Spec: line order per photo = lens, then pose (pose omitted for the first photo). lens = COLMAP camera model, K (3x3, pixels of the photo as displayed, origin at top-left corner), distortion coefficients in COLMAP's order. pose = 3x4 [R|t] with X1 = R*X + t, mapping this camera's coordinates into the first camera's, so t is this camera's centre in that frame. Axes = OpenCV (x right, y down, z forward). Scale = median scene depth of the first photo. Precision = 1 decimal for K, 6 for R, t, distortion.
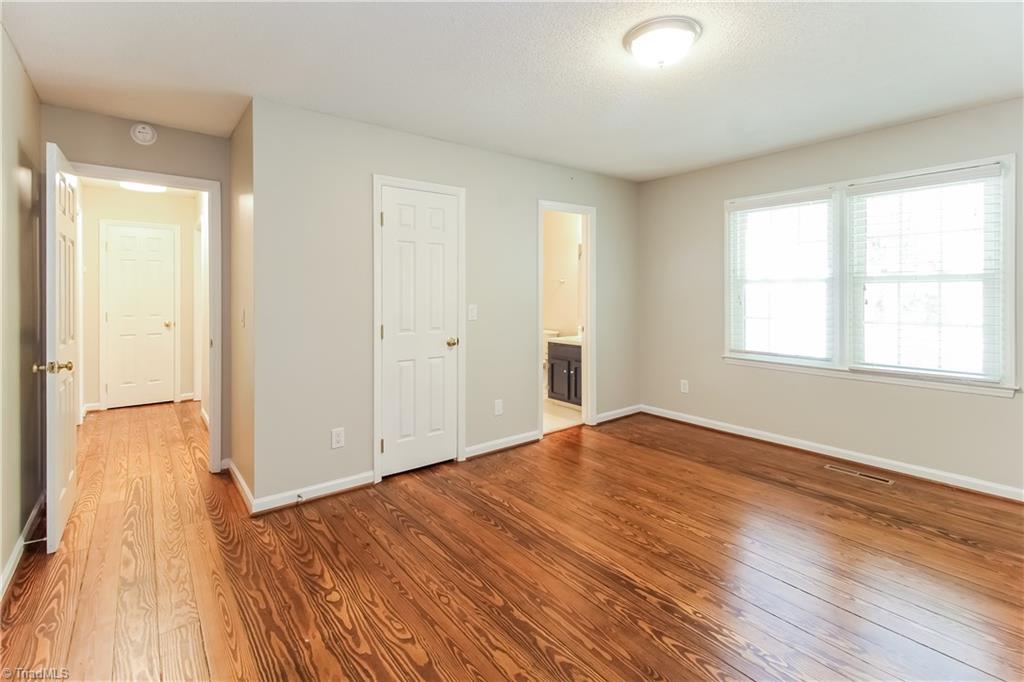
lens RADIAL K [[468.6, 0, 511.3], [0, 468.6, 293.8], [0, 0, 1]] dist [0.024172, 0.000218]
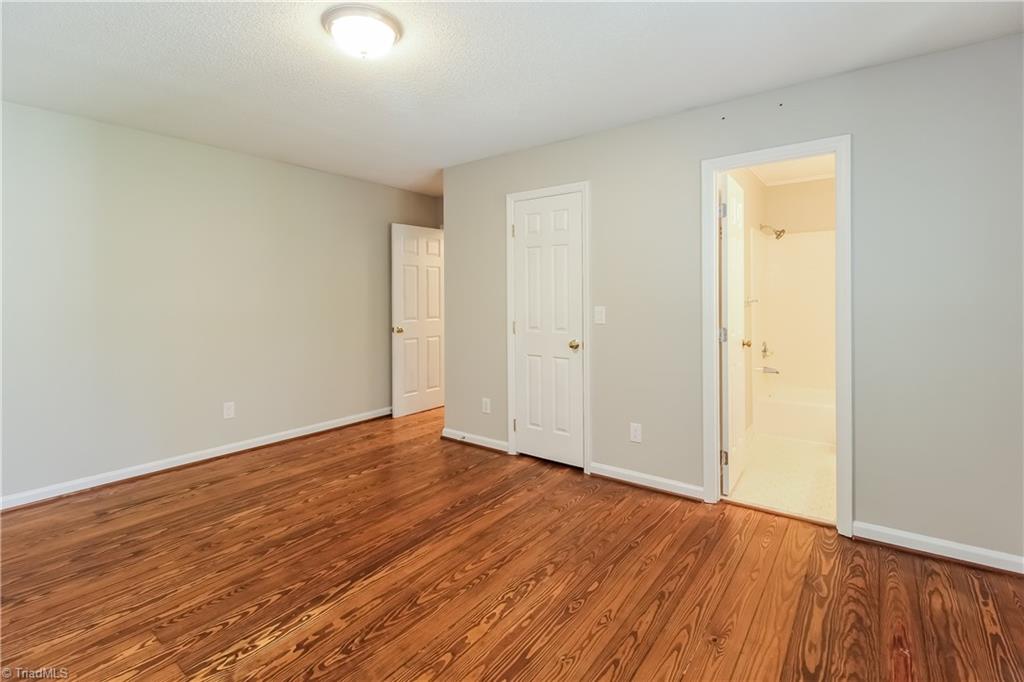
lens RADIAL K [[483.2, 0, 511.4], [0, 483.2, 293.4], [0, 0, 1]] dist [0.013487, -0.000301]
pose [[0.254650, -0.001298, -0.967032, 1.123700], [0.001867, 0.999998, -0.000851, -0.002890], [0.967031, -0.001588, 0.254652, 0.872150]]
